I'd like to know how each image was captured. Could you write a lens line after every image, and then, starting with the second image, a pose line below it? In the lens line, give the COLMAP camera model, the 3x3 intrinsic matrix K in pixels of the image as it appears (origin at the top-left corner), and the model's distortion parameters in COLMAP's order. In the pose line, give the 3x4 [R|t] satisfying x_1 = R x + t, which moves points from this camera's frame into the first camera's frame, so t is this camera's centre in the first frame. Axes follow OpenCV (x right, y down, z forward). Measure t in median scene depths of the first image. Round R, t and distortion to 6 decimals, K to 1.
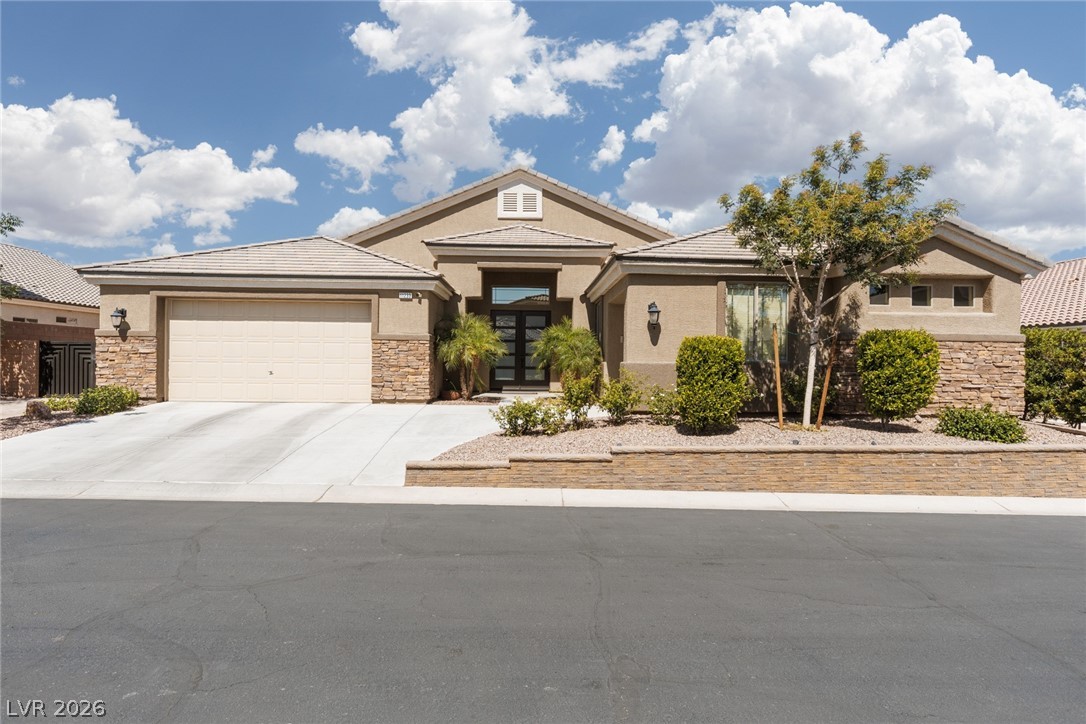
lens RADIAL K [[611.9, 0, 548.9], [0, 611.9, 362.5], [0, 0, 1]] dist [0.000118, 0.001022]
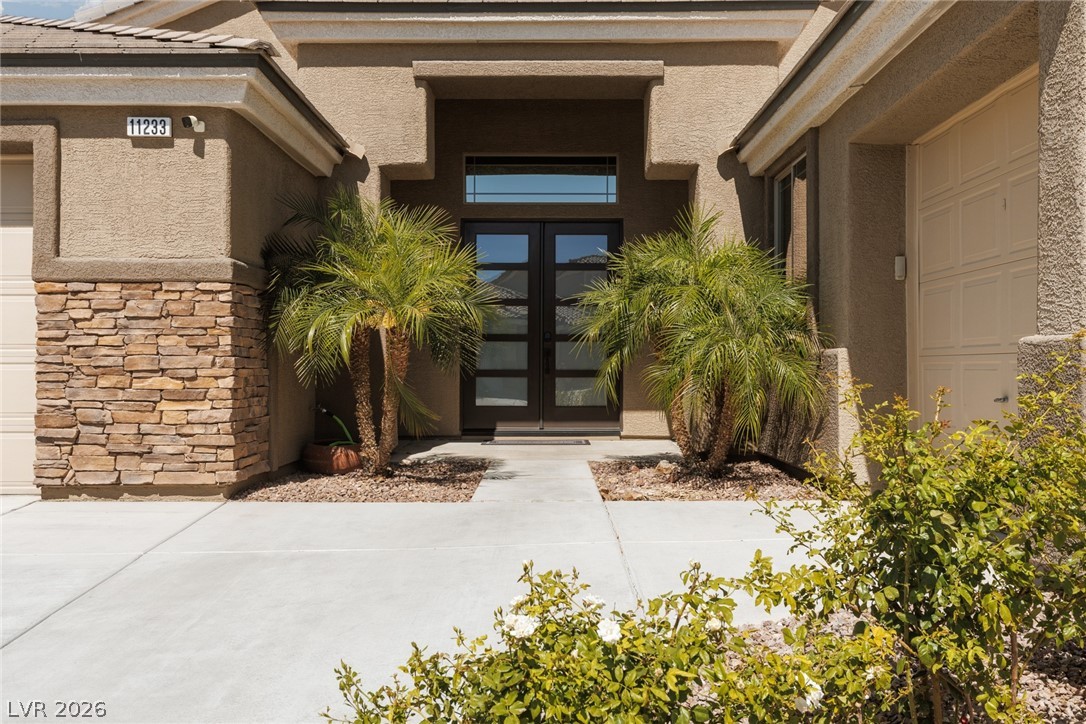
lens RADIAL K [[970.5, 0, 543.0], [0, 970.5, 362.0], [0, 0, 1]] dist [0.001144, 0.000530]
pose [[0.999147, -0.010329, -0.039977, -0.027513], [0.010173, 0.999940, -0.004086, 0.005280], [0.040017, 0.003676, 0.999192, 0.503323]]
